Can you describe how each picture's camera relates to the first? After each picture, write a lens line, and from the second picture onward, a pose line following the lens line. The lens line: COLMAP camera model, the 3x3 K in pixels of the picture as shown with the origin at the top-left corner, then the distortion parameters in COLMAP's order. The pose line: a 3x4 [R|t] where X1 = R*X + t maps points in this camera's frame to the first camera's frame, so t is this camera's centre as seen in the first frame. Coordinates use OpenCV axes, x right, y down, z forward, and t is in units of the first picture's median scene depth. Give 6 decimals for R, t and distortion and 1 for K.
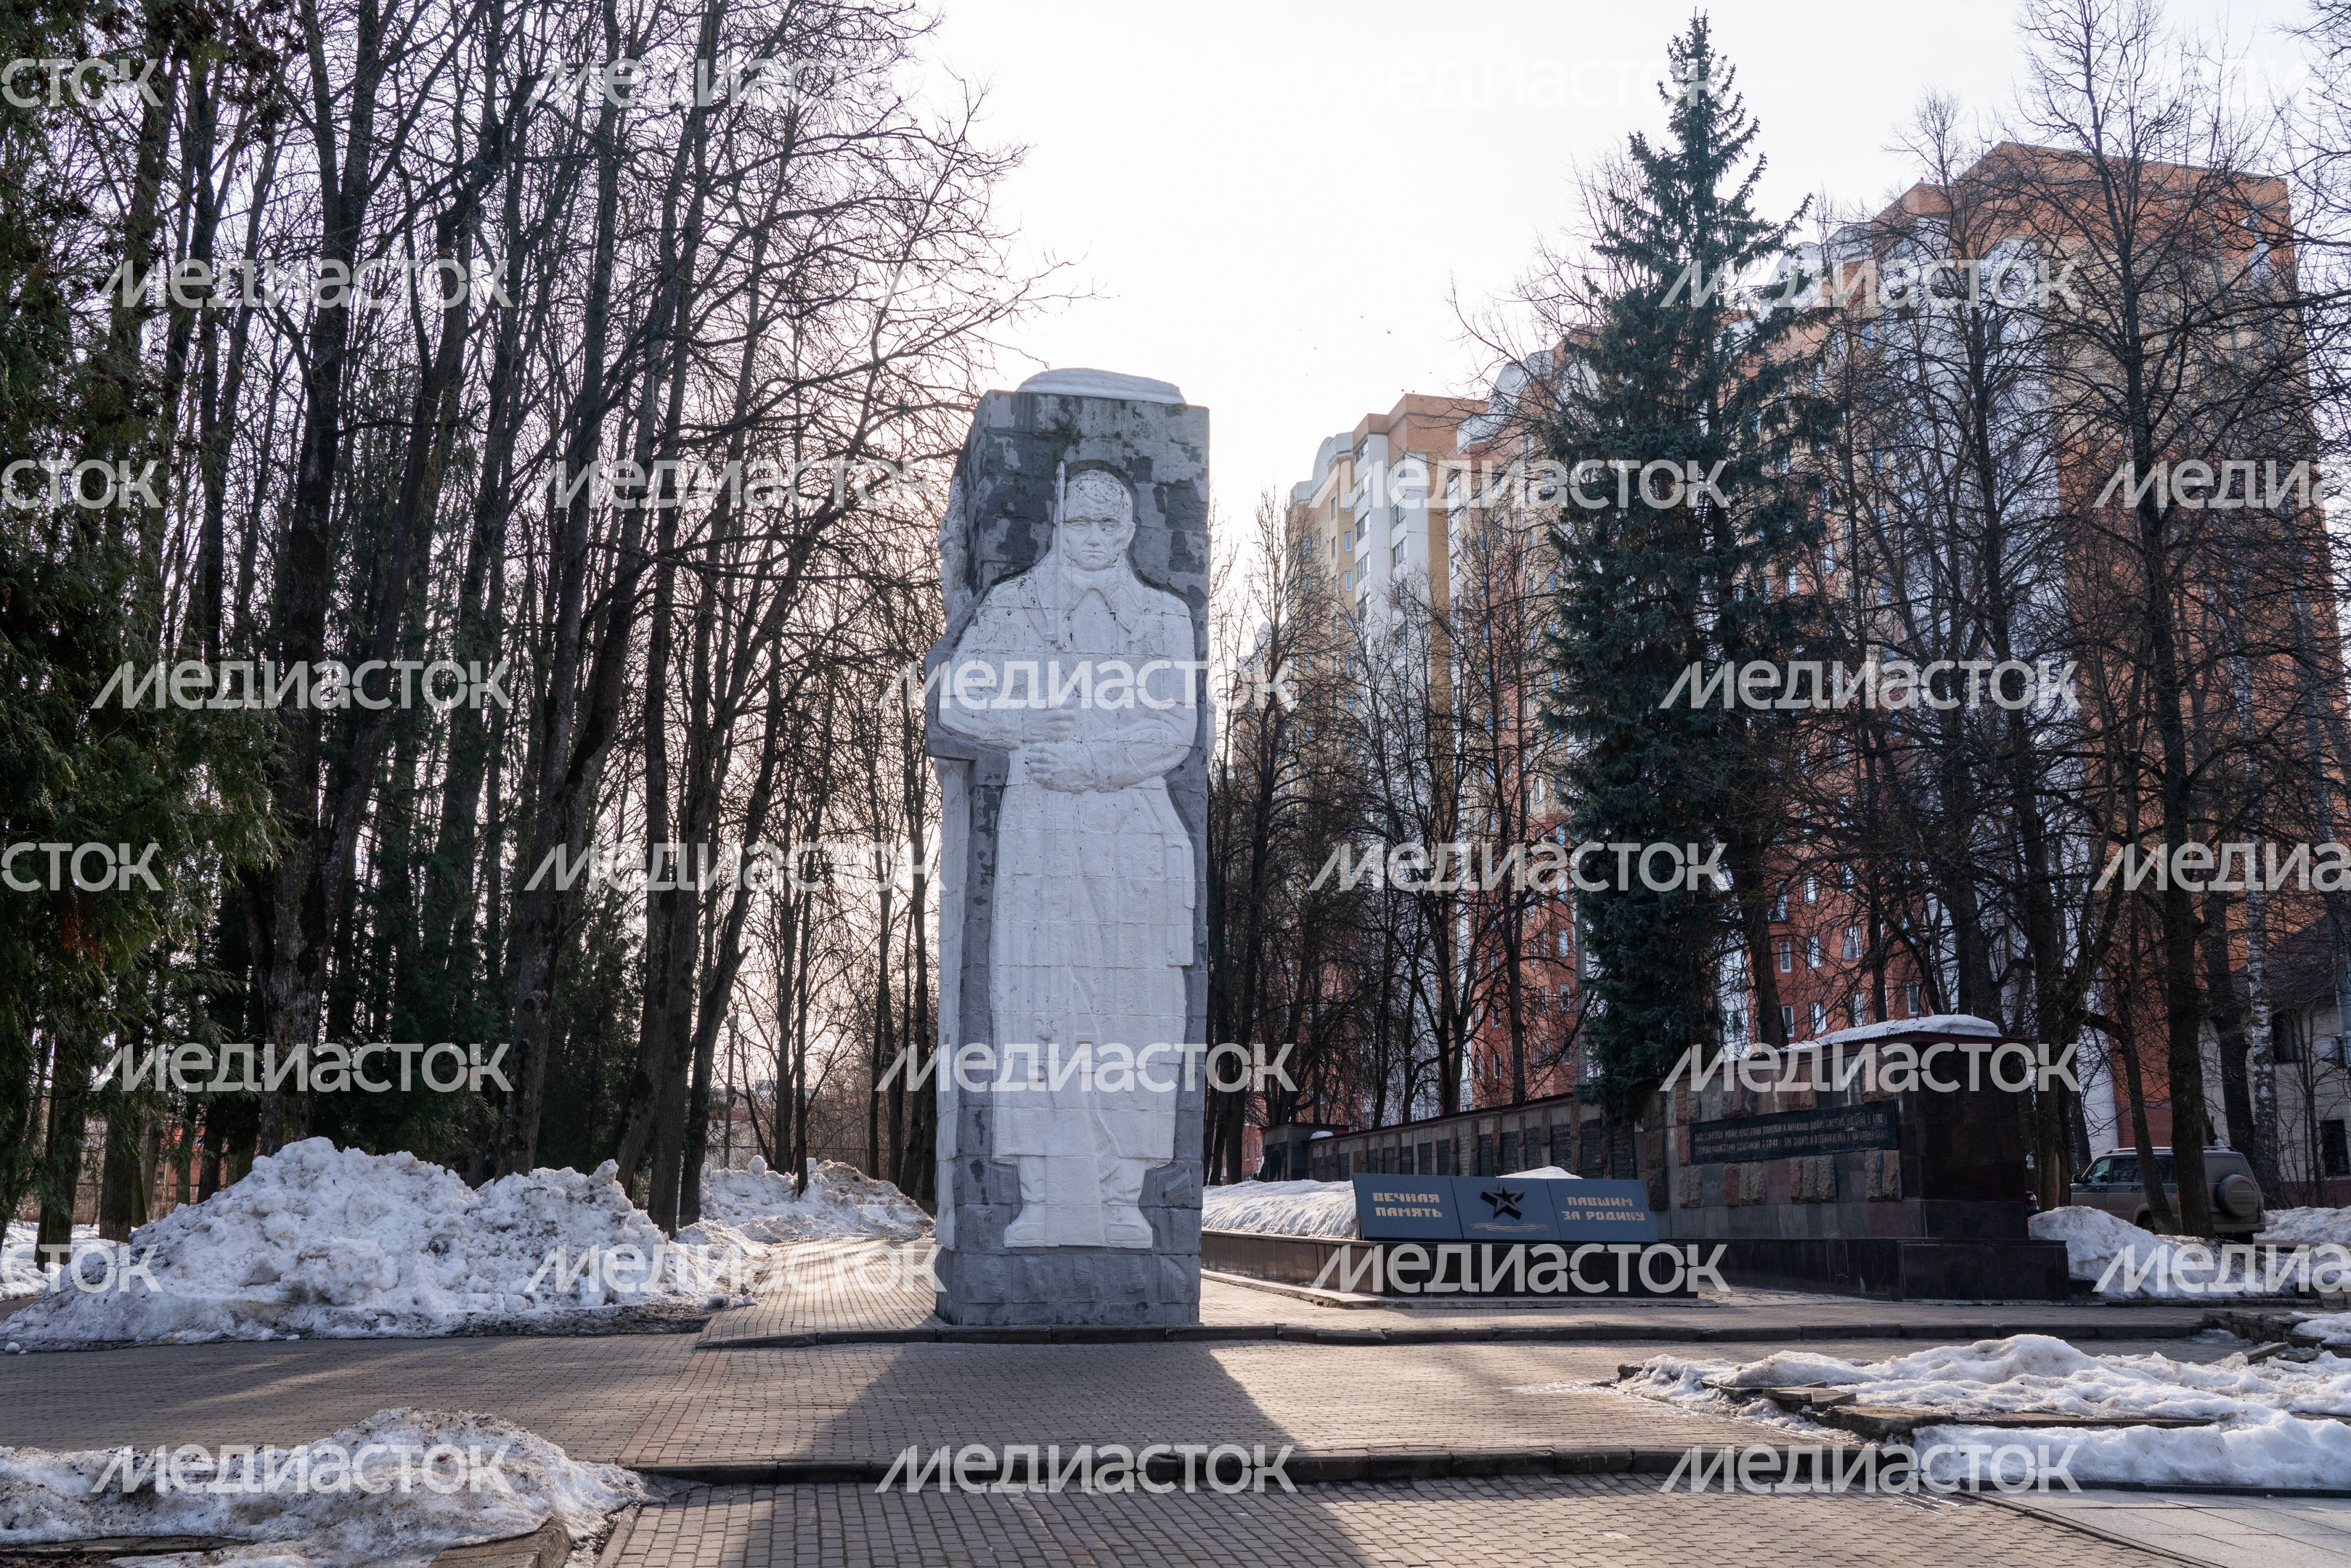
lens RADIAL K [[2014.3, 0, 1175.5], [0, 2014.3, 784.0], [0, 0, 1]] dist [0.000917, 0.000290]
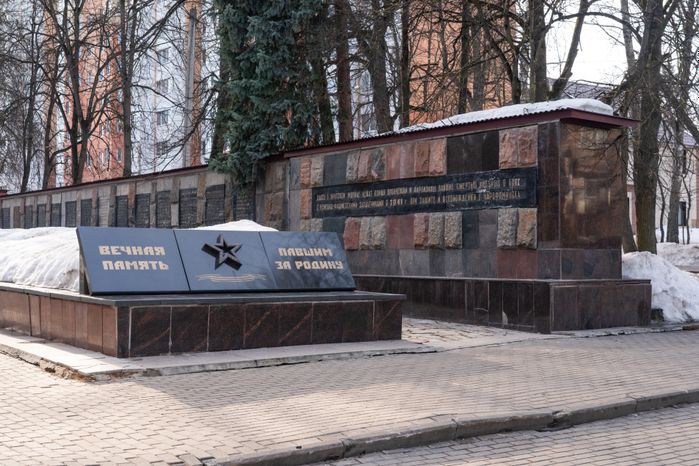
lens RADIAL K [[974.3, 0, 349.5], [0, 974.3, 233.0], [0, 0, 1]] dist [-0.163414, -0.005892]
pose [[0.896378, 0.000606, 0.443290, 0.001964], [-0.089971, 0.979434, 0.180592, 0.095068], [-0.434065, -0.201762, 0.877998, 0.502186]]
